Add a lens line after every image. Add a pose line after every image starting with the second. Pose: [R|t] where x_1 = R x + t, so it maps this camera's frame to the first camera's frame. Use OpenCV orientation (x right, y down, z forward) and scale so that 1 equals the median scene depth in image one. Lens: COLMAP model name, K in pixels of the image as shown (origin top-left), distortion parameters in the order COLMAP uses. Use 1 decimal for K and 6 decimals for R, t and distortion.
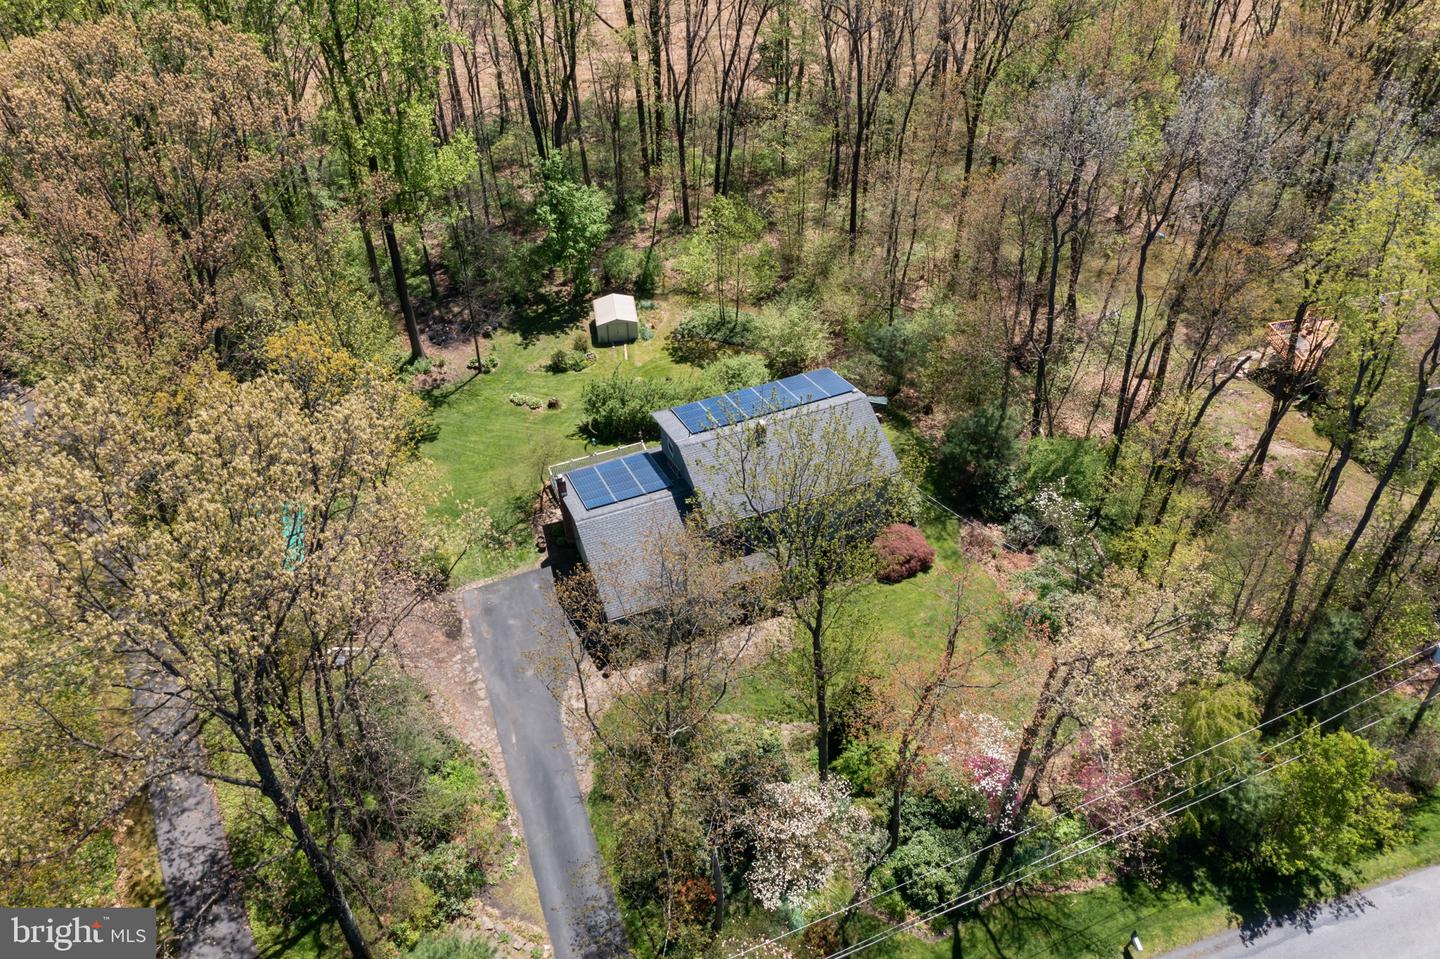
lens RADIAL K [[1159.2, 0, 722.5], [0, 1159.2, 475.7], [0, 0, 1]] dist [-0.035396, 0.011234]
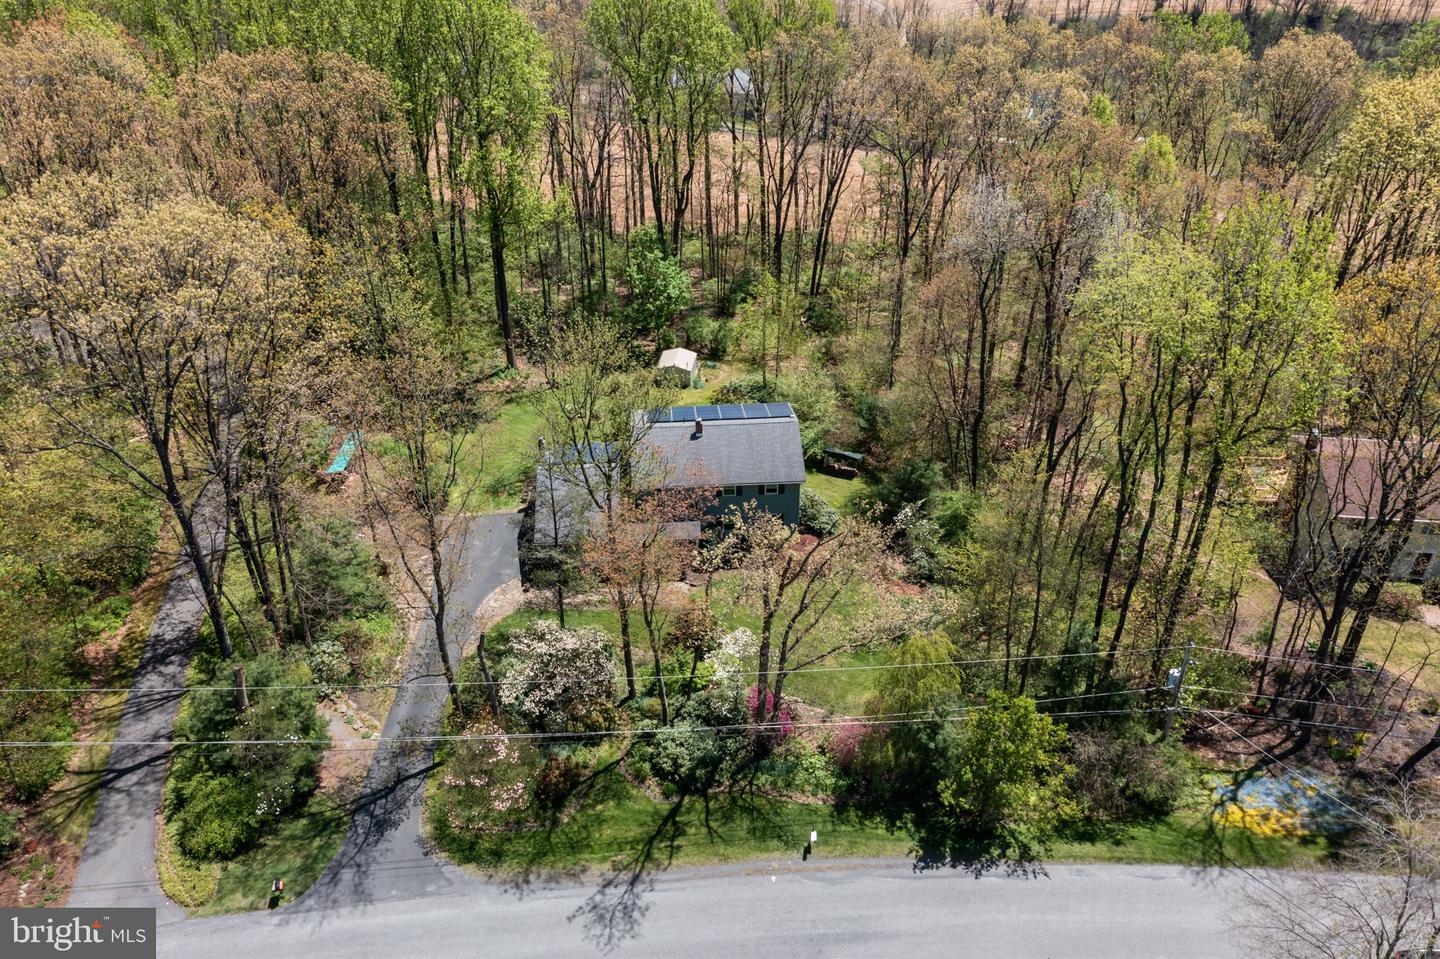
lens RADIAL K [[1159.2, 0, 716.8], [0, 1159.2, 481.3], [0, 0, 1]] dist [-0.035396, 0.011234]
pose [[0.953627, 0.179881, -0.241329, 0.454755], [-0.214834, 0.968338, -0.127155, 0.212746], [0.210815, 0.173104, 0.962077, -0.198510]]
